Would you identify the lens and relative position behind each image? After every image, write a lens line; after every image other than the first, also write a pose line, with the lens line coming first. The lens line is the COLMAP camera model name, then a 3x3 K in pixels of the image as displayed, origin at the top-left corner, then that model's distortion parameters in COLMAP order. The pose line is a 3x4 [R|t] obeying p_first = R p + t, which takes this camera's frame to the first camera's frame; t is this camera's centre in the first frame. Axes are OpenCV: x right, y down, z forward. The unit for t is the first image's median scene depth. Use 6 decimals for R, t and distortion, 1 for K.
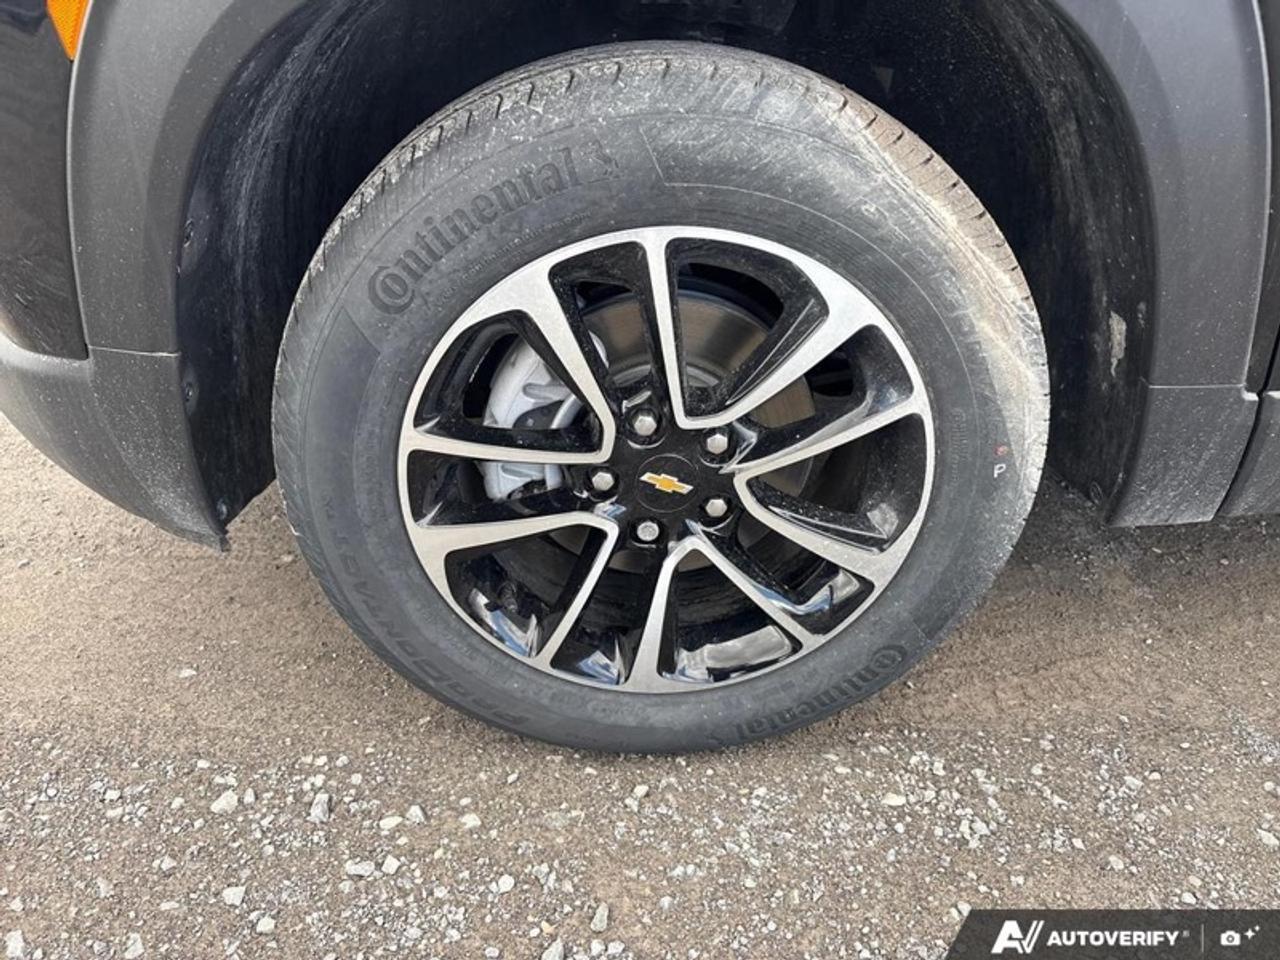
lens RADIAL K [[979.1, 0, 634.5], [0, 979.1, 486.9], [0, 0, 1]] dist [0.053776, -0.058162]
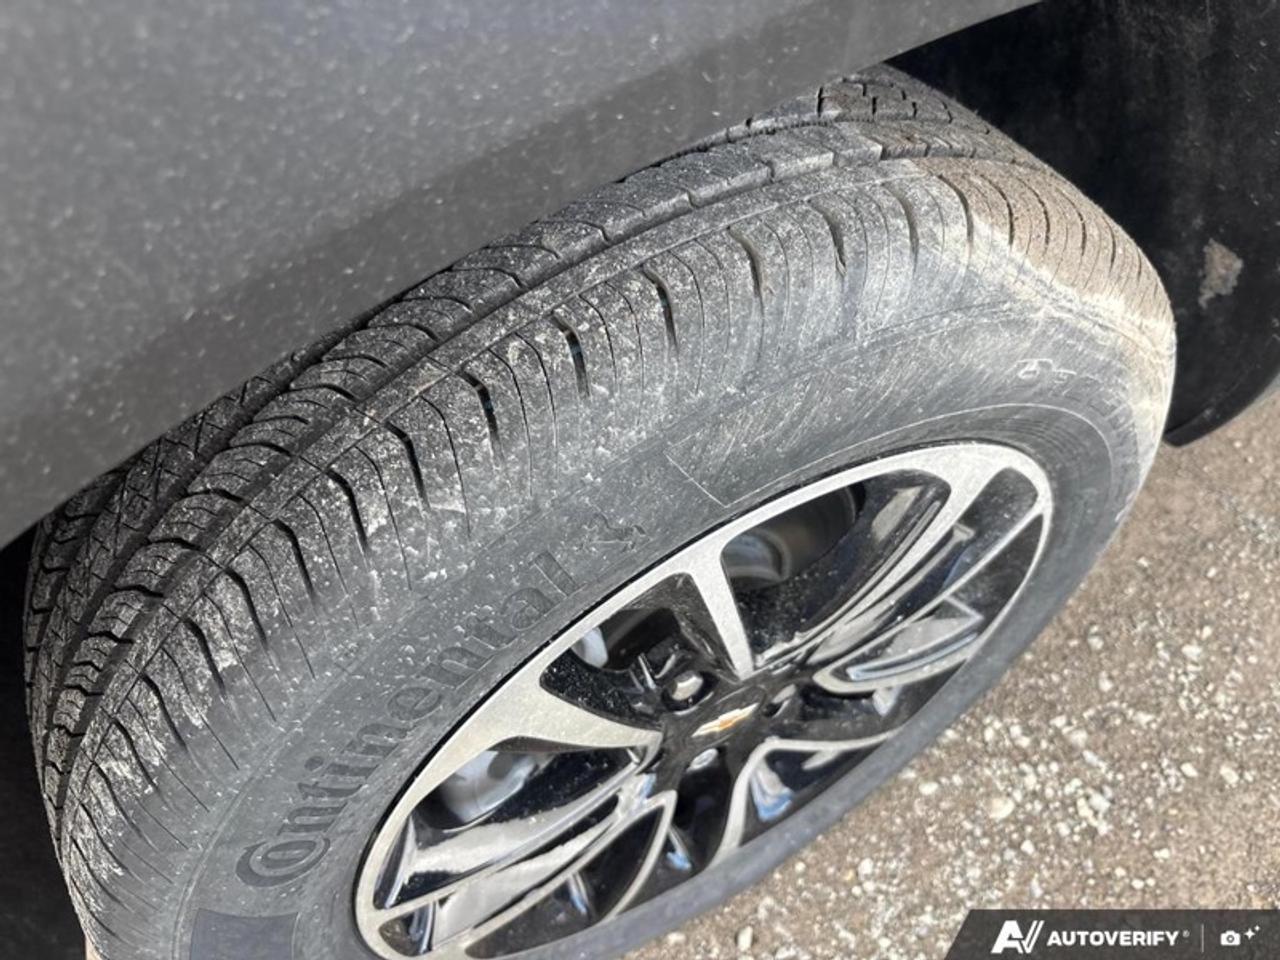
lens RADIAL K [[979.1, 0, 634.5], [0, 979.1, 486.9], [0, 0, 1]] dist [0.053776, -0.058162]
pose [[0.888751, -0.417974, 0.188201, -0.078034], [0.313832, 0.854080, 0.414797, -0.411723], [-0.334113, -0.309588, 0.890238, 0.423225]]
